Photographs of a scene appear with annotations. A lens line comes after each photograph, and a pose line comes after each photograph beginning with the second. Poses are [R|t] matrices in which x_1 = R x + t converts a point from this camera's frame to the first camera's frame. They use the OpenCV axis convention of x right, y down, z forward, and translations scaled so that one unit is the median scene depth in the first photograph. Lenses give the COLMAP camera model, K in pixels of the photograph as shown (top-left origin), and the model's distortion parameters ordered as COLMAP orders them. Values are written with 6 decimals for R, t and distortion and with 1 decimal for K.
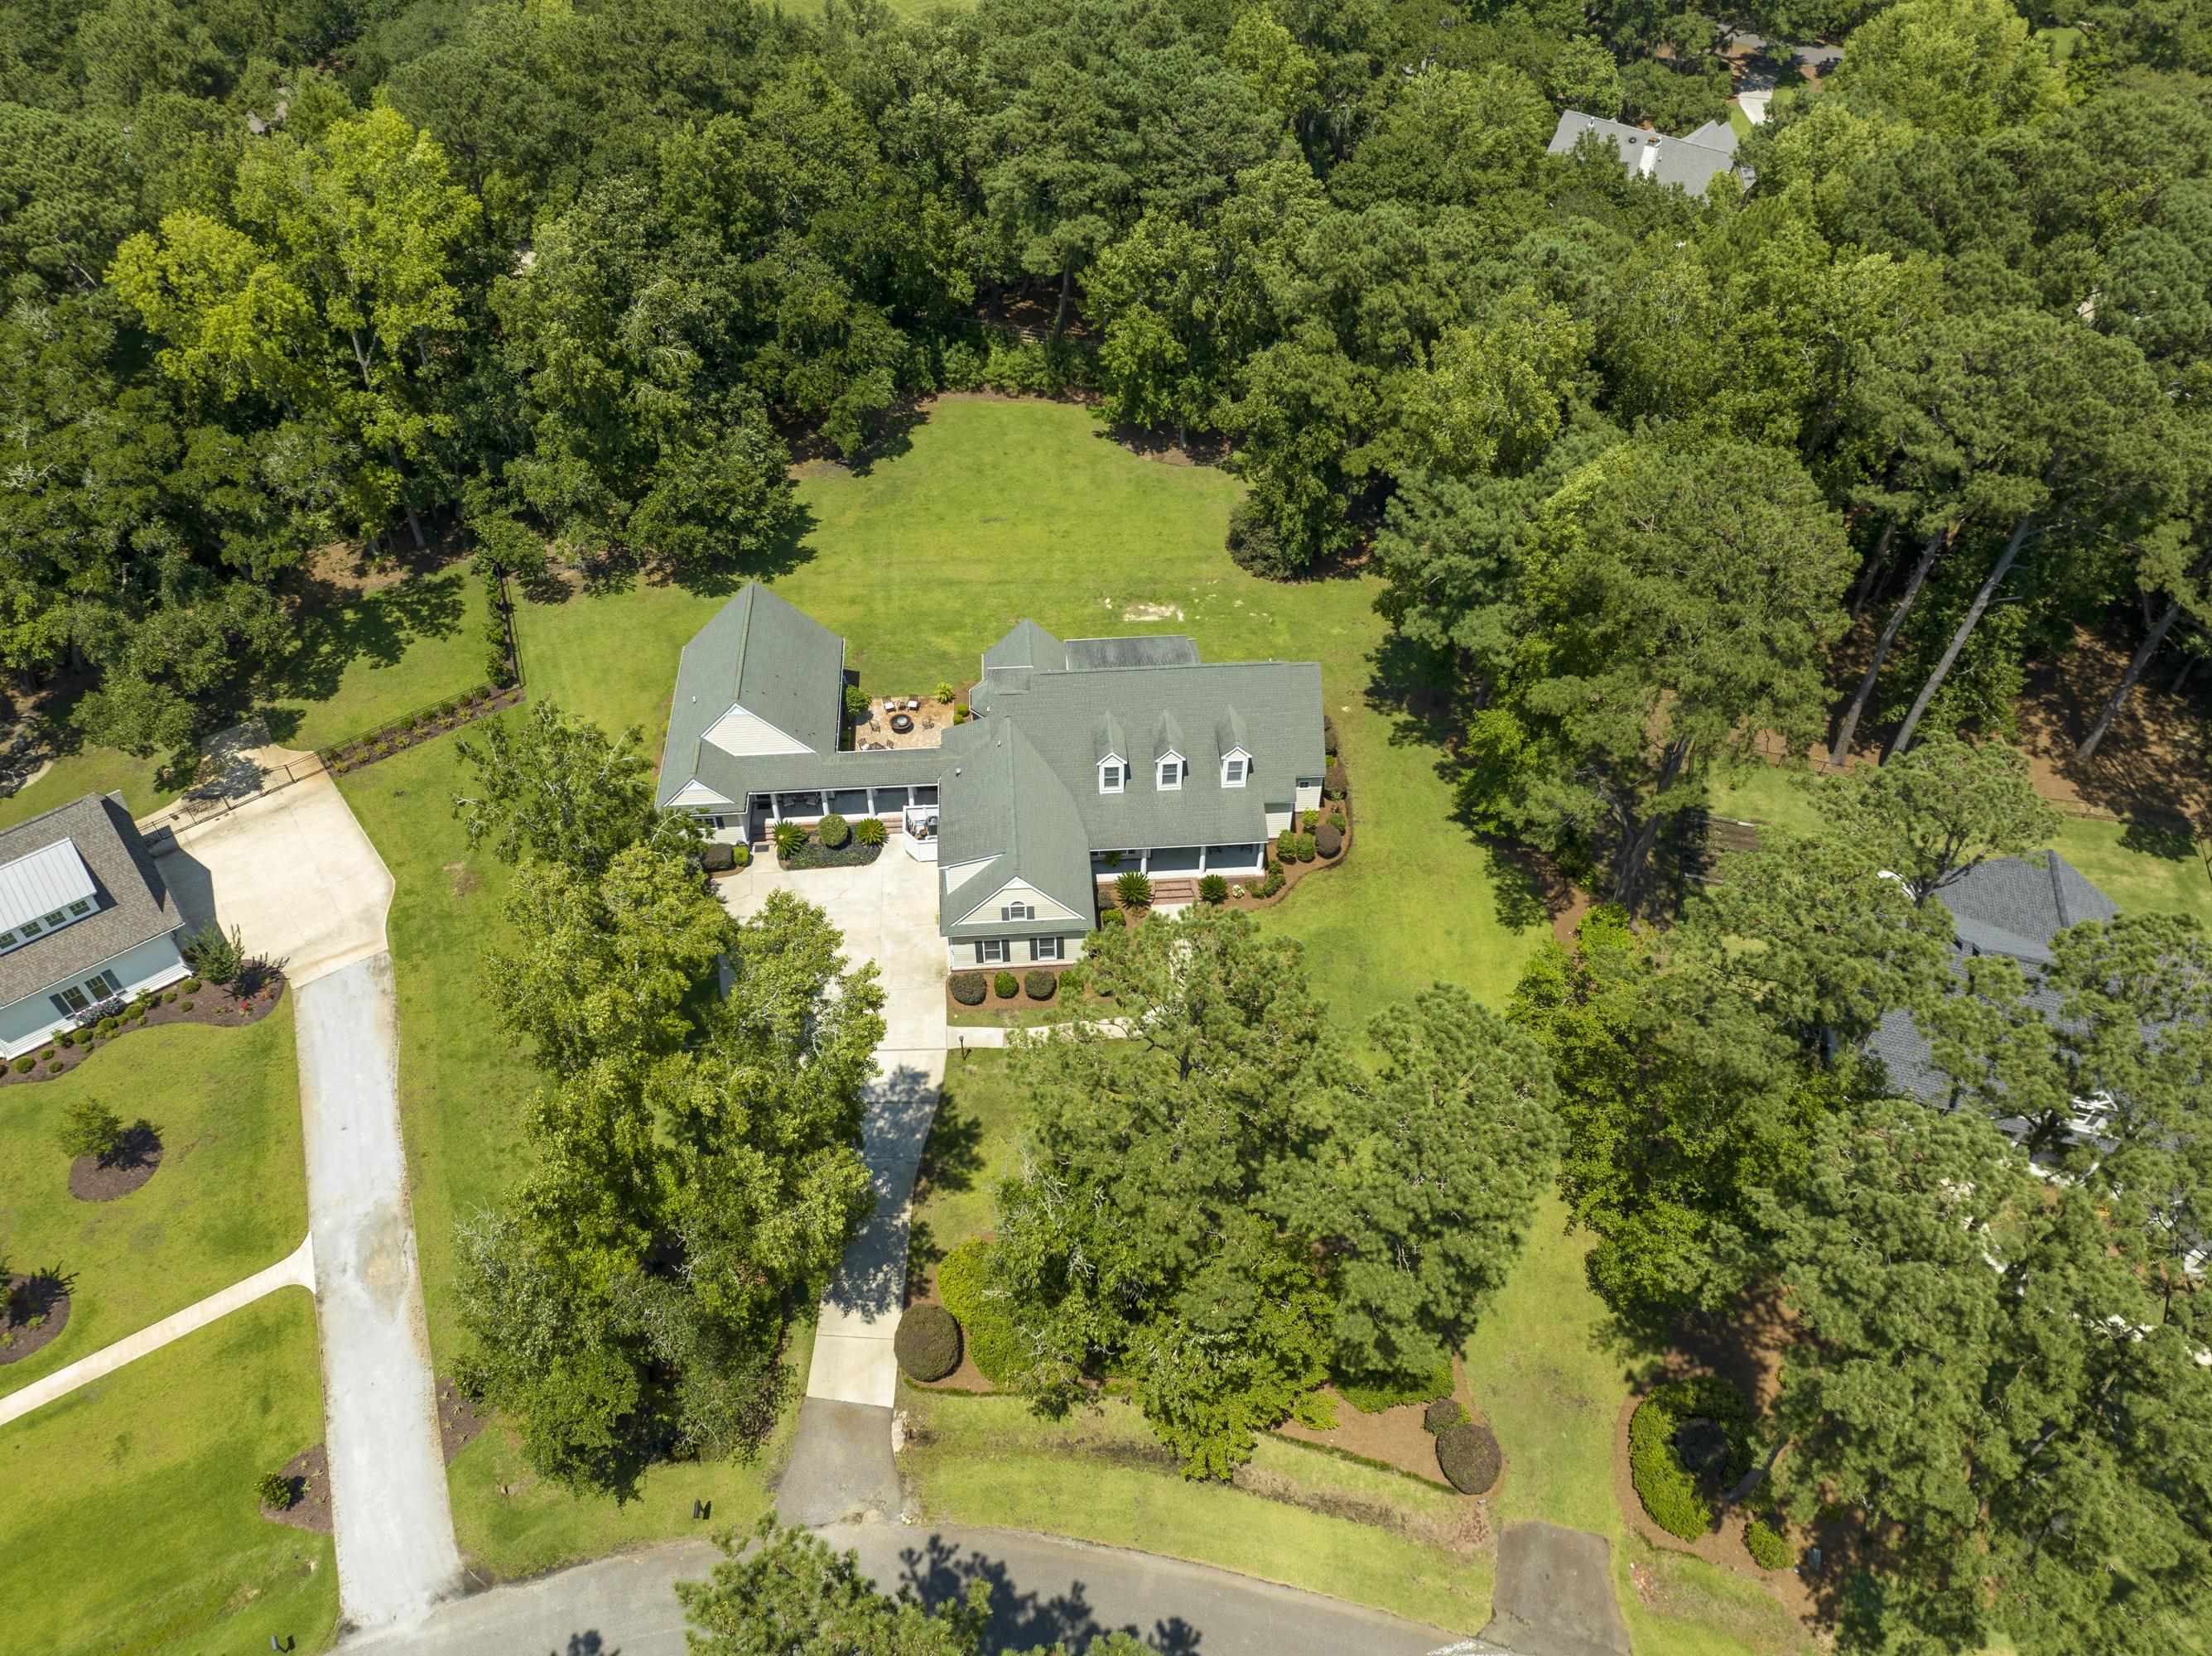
lens RADIAL K [[1559.0, 0, 1089.4], [0, 1559.0, 819.1], [0, 0, 1]] dist [-0.043556, 0.011946]
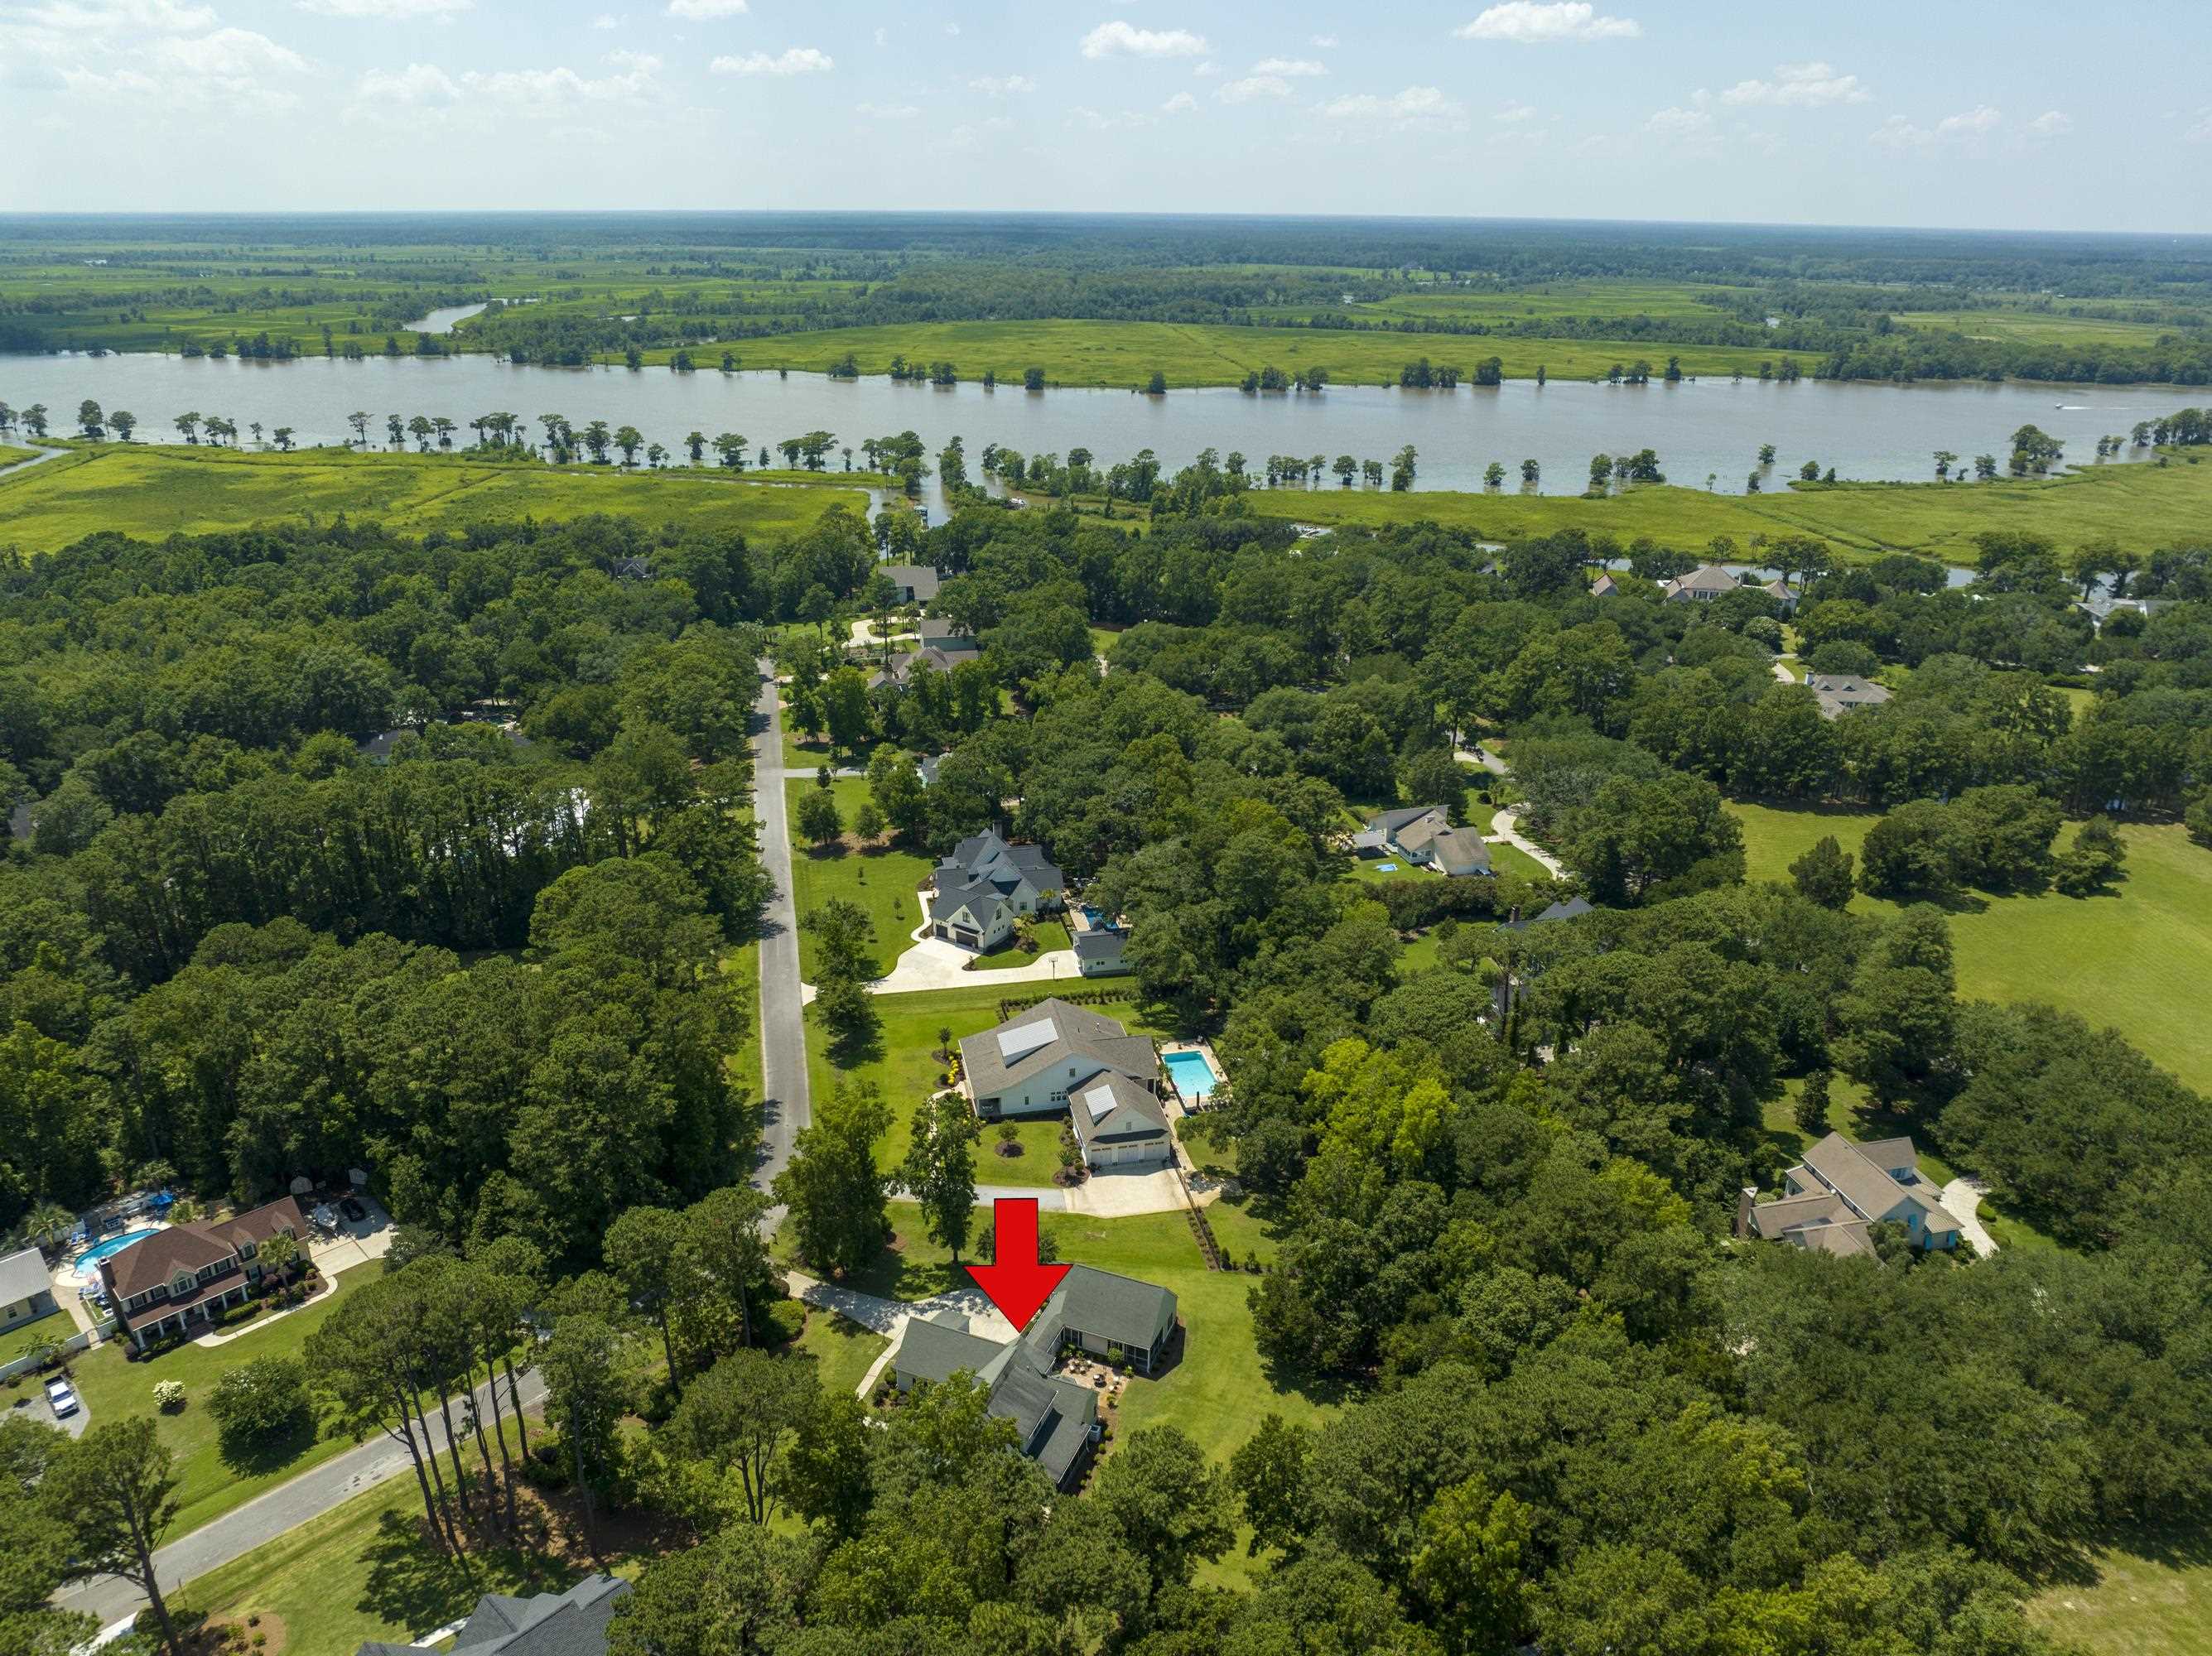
lens RADIAL K [[1559.0, 0, 1099.4], [0, 1559.0, 823.5], [0, 0, 1]] dist [-0.043556, 0.011946]
pose [[-0.442842, 0.327928, -0.834479, 1.254488], [-0.650542, 0.522956, 0.550738, -1.494235], [0.616998, 0.786753, -0.018255, 0.566955]]
